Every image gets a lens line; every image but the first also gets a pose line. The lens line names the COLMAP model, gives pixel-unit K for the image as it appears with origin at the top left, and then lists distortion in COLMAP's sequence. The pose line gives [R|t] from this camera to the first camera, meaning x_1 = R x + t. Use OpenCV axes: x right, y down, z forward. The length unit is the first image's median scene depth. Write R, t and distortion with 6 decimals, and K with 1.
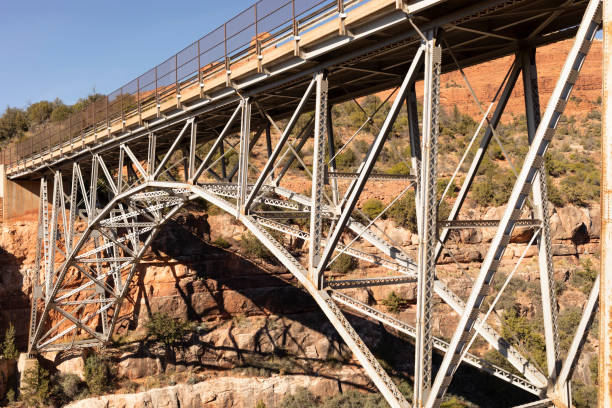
lens RADIAL K [[636.3, 0, 302.5], [0, 636.3, 210.5], [0, 0, 1]] dist [0.019758, 0.000000]
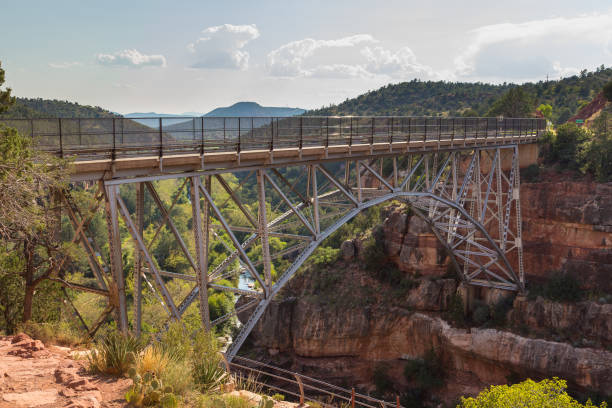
lens RADIAL K [[675.6, 0, 306.9], [0, 675.6, 201.8], [0, 0, 1]] dist [-0.003877, 0.000000]
pose [[0.344073, 0.121034, -0.931109, 0.848924], [0.014593, 0.990848, 0.134192, -0.153384], [0.938829, -0.059759, 0.339158, 0.264066]]
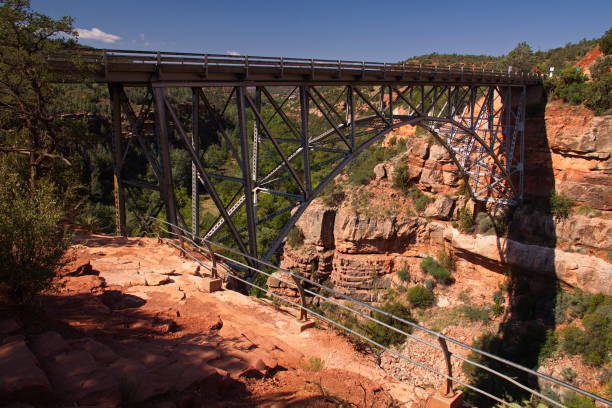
lens RADIAL K [[483.0, 0, 308.0], [0, 483.0, 207.2], [0, 0, 1]] dist [-0.002813, 0.012072]
pose [[0.261144, 0.248958, -0.932643, 0.721655], [0.013275, 0.965152, 0.261353, -0.098846], [0.965208, -0.080632, 0.248739, 0.317991]]
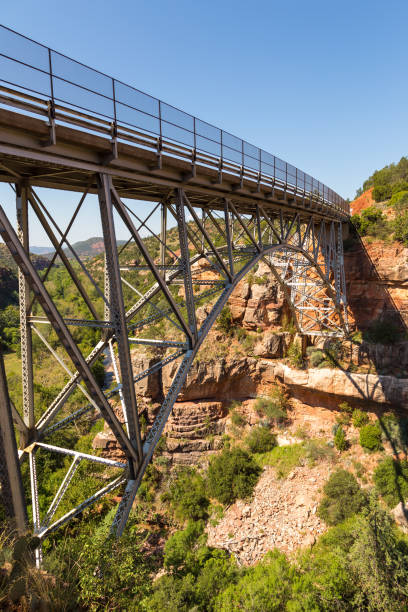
lens RADIAL K [[427.1, 0, 203.4], [0, 427.1, 309.7], [0, 0, 1]] dist [0.009276, 0.001096]
pose [[0.482251, 0.130069, -0.866323, 0.473783], [0.040741, 0.984516, 0.170493, -0.045603], [0.875085, -0.117515, 0.469485, 0.300837]]
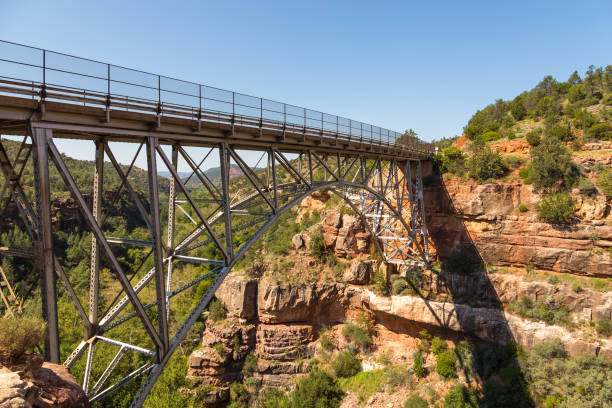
lens RADIAL K [[420.6, 0, 307.0], [0, 420.6, 180.7], [0, 0, 1]] dist [0.009401, 0.000225]
pose [[0.434019, 0.023618, -0.900594, 0.611922], [0.021069, 0.999117, 0.036355, -0.058816], [0.900657, -0.034753, 0.433138, 0.346342]]
